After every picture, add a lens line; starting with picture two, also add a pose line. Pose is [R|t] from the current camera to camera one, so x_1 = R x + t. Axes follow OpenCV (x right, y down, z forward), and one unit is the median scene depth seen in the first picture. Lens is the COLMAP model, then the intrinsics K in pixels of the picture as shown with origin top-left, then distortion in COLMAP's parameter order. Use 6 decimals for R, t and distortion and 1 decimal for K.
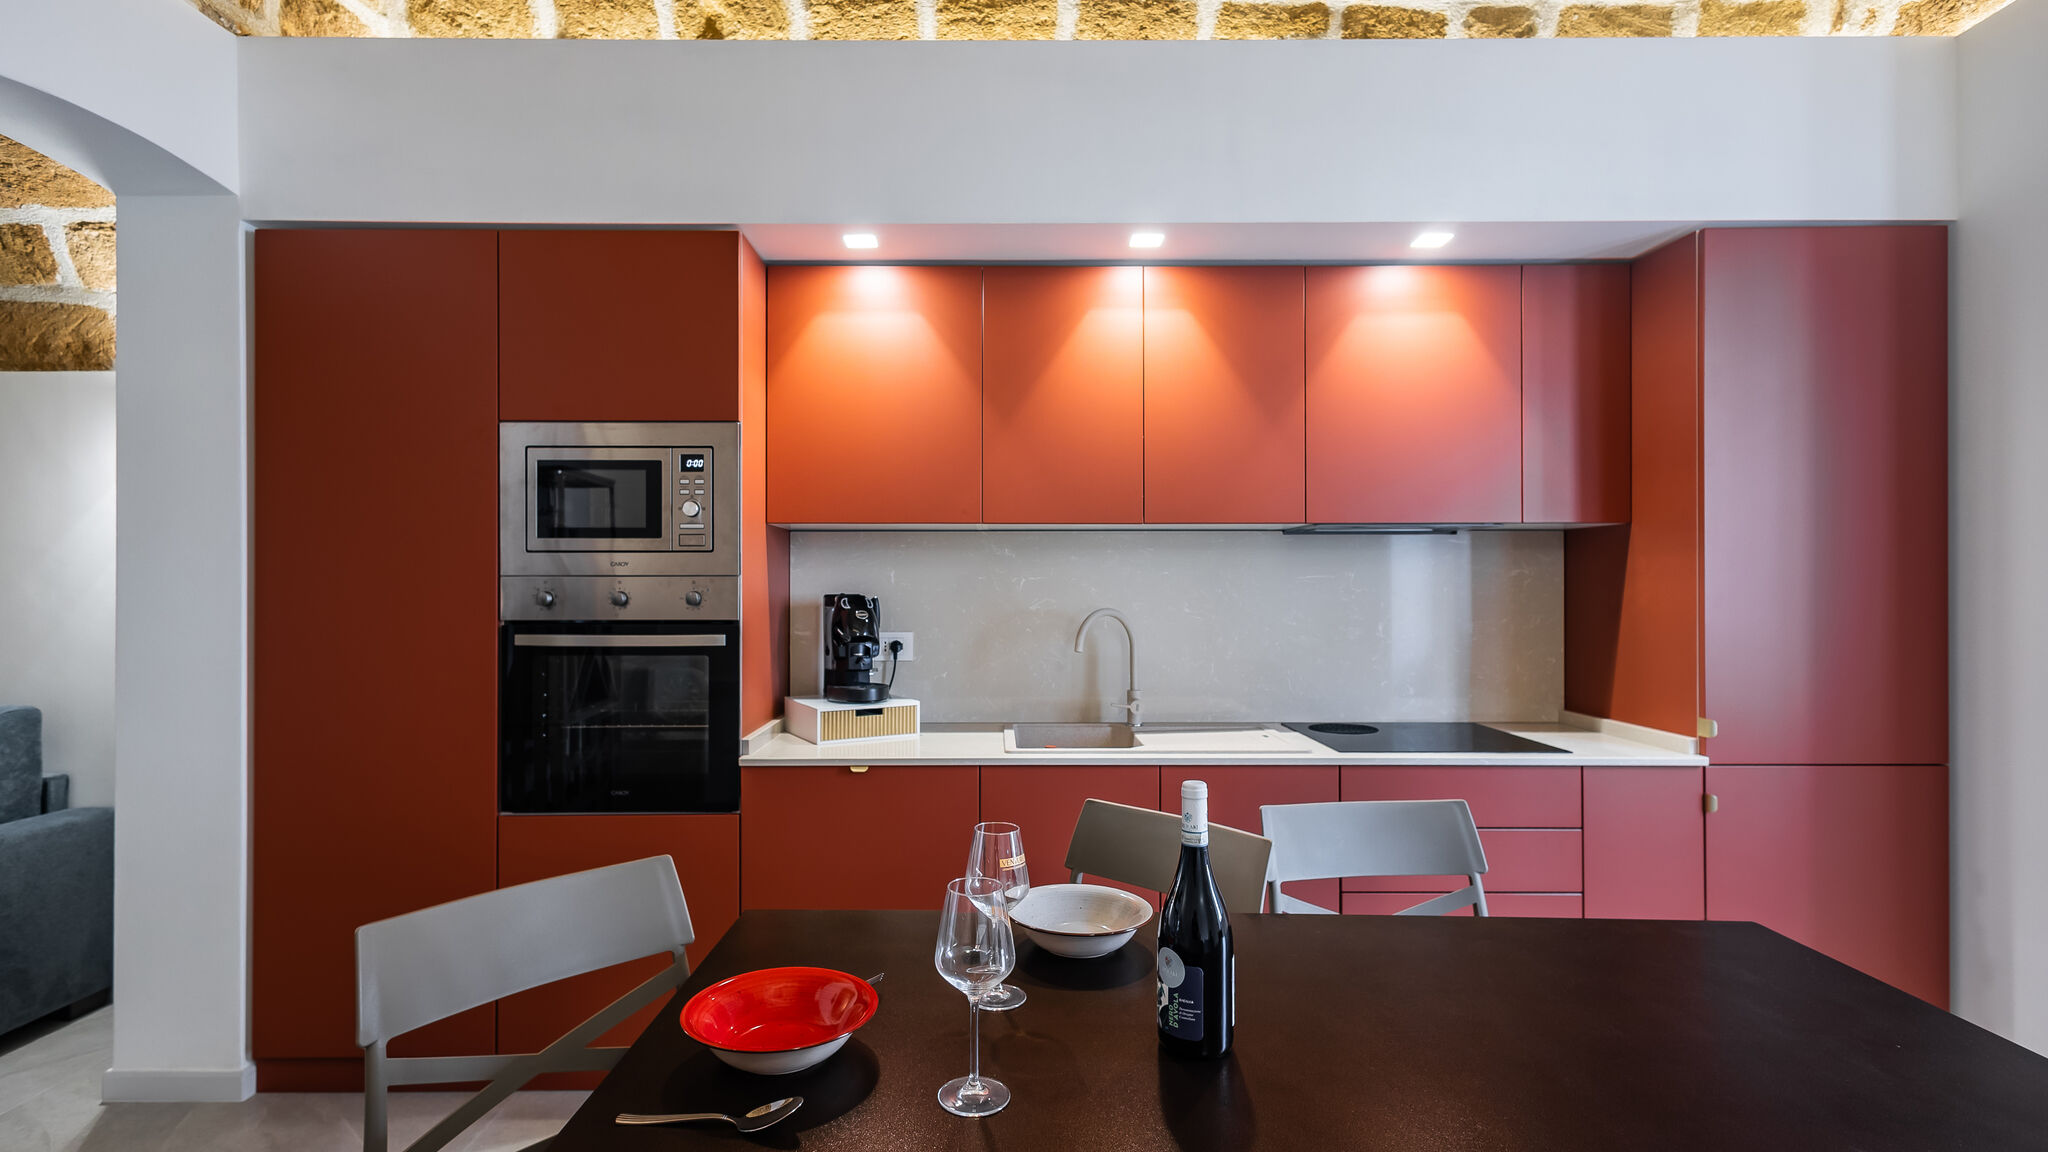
lens RADIAL K [[1001.5, 0, 988.6], [0, 1001.5, 585.5], [0, 0, 1]] dist [0.017541, -0.001689]
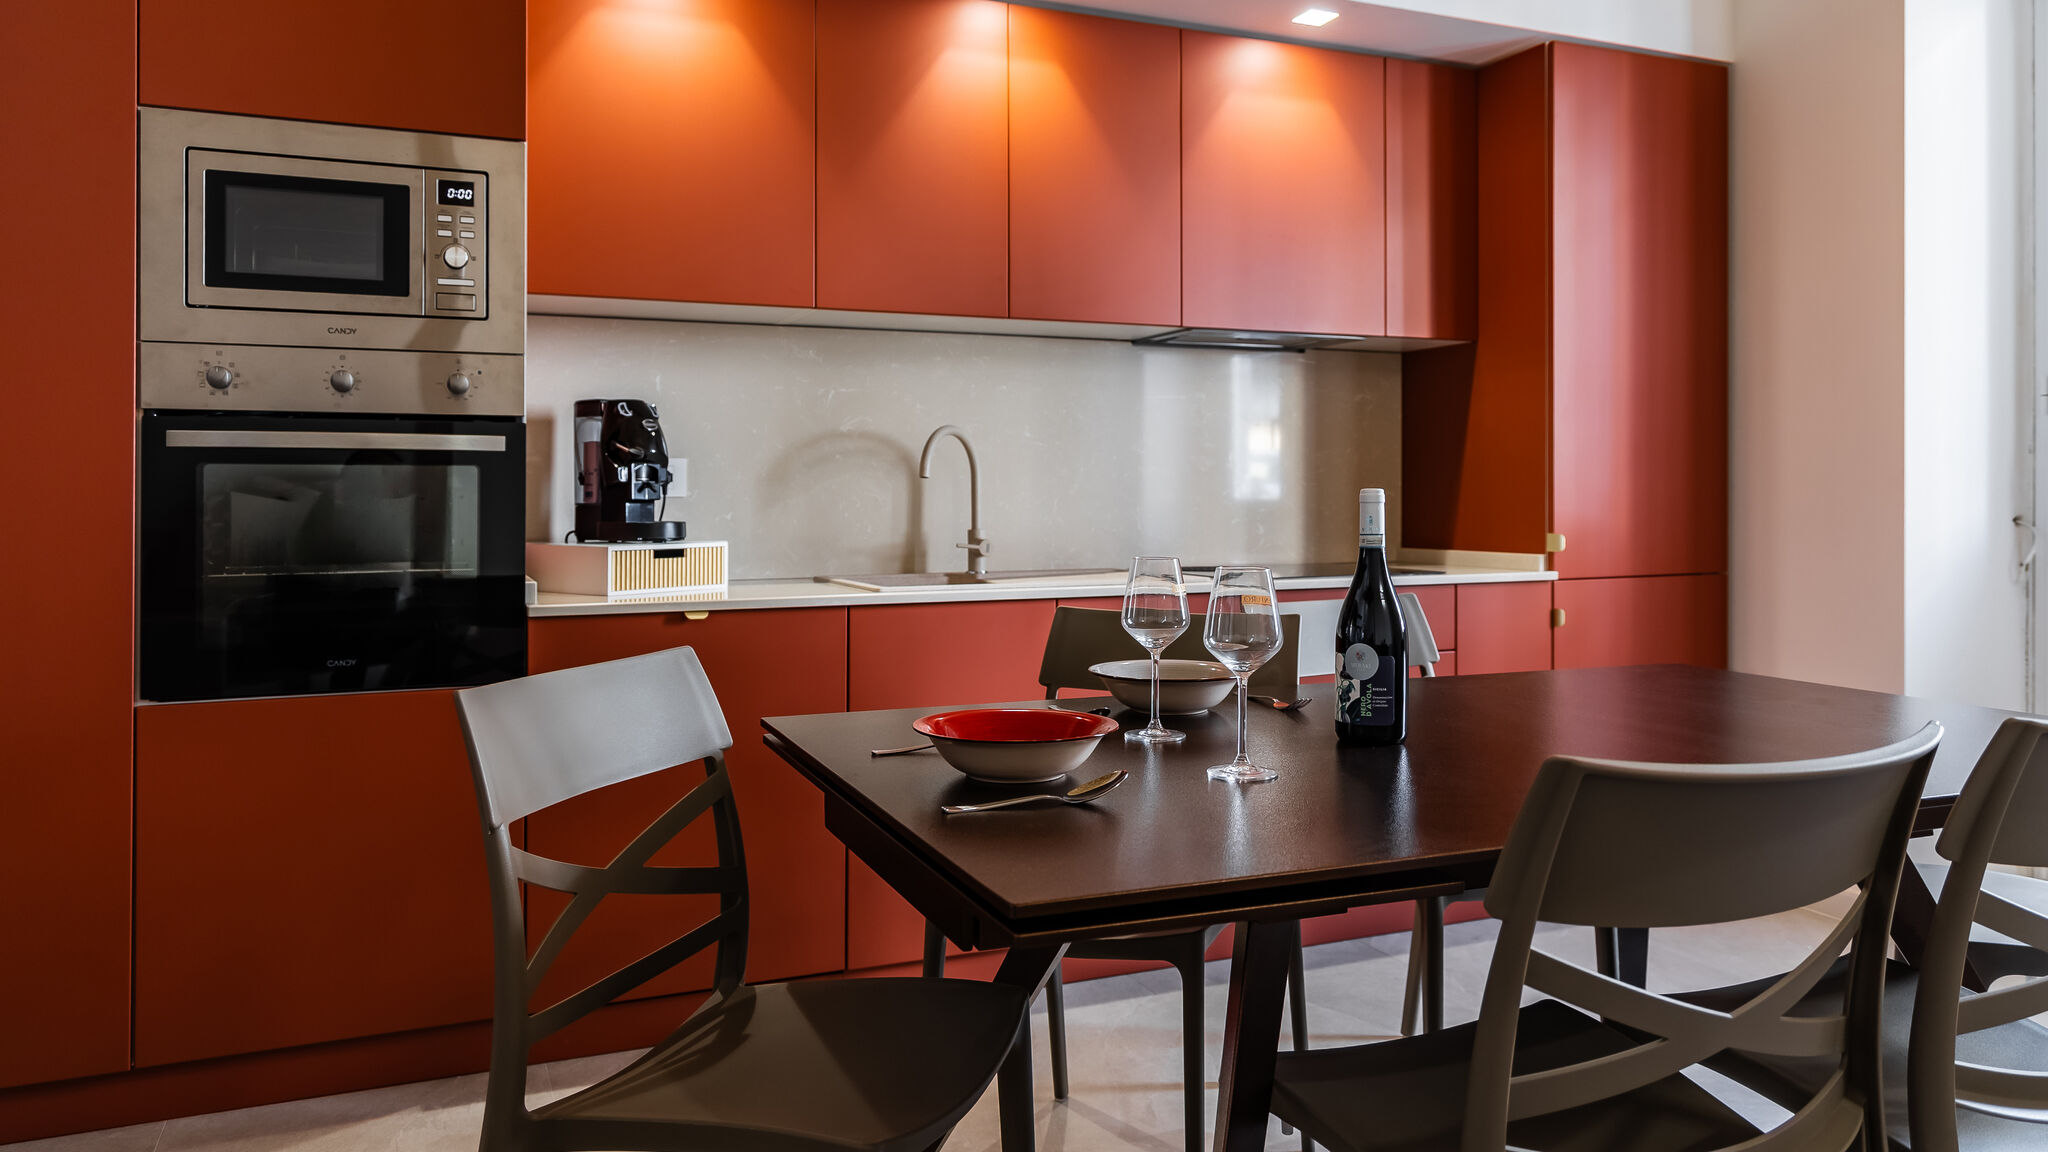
lens RADIAL K [[1477.8, 0, 1029.0], [0, 1477.8, 503.6], [0, 0, 1]] dist [0.010436, 0.005555]
pose [[0.913136, -0.003070, 0.407644, -0.352892], [0.004711, 0.999984, -0.003022, 0.102569], [-0.407628, 0.004680, 0.913136, -0.120488]]
